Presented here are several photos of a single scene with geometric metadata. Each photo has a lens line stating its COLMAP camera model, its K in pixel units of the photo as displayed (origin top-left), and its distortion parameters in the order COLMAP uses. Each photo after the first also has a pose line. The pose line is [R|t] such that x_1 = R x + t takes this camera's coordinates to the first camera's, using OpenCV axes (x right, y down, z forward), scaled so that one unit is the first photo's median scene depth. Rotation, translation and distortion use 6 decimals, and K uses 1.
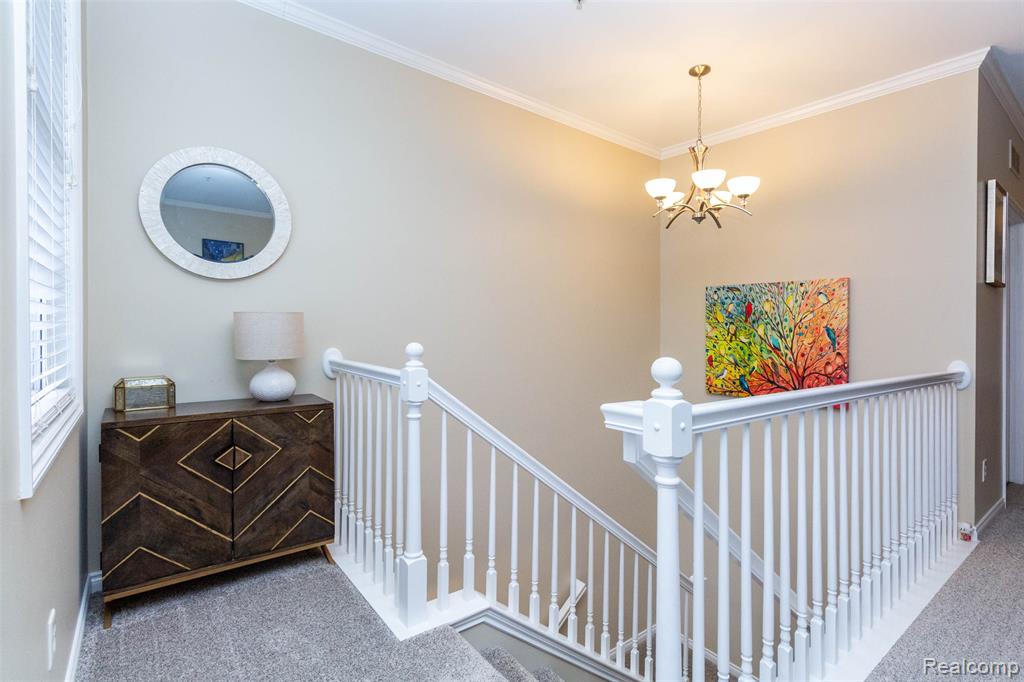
lens RADIAL K [[485.6, 0, 513.2], [0, 485.6, 335.1], [0, 0, 1]] dist [-0.001409, 0.001213]
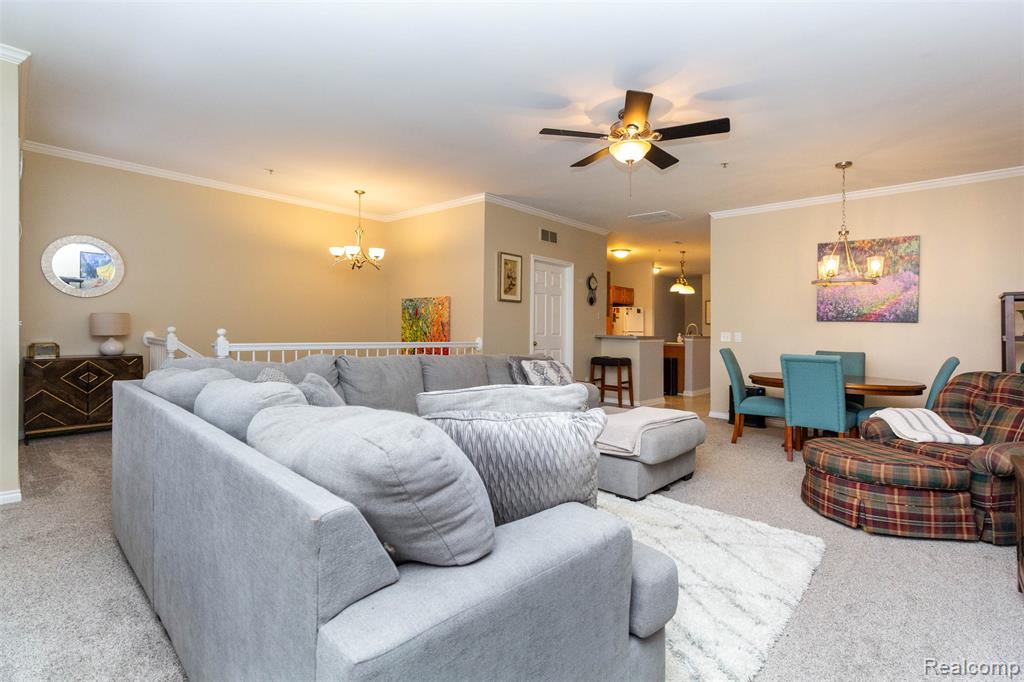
lens RADIAL K [[485.6, 0, 508.4], [0, 485.6, 324.3], [0, 0, 1]] dist [-0.001409, 0.001213]
pose [[0.989247, 0.004434, 0.146189, 0.908931], [-0.002313, 0.999890, -0.014672, 0.030451], [-0.146238, 0.014176, 0.989148, -1.350251]]
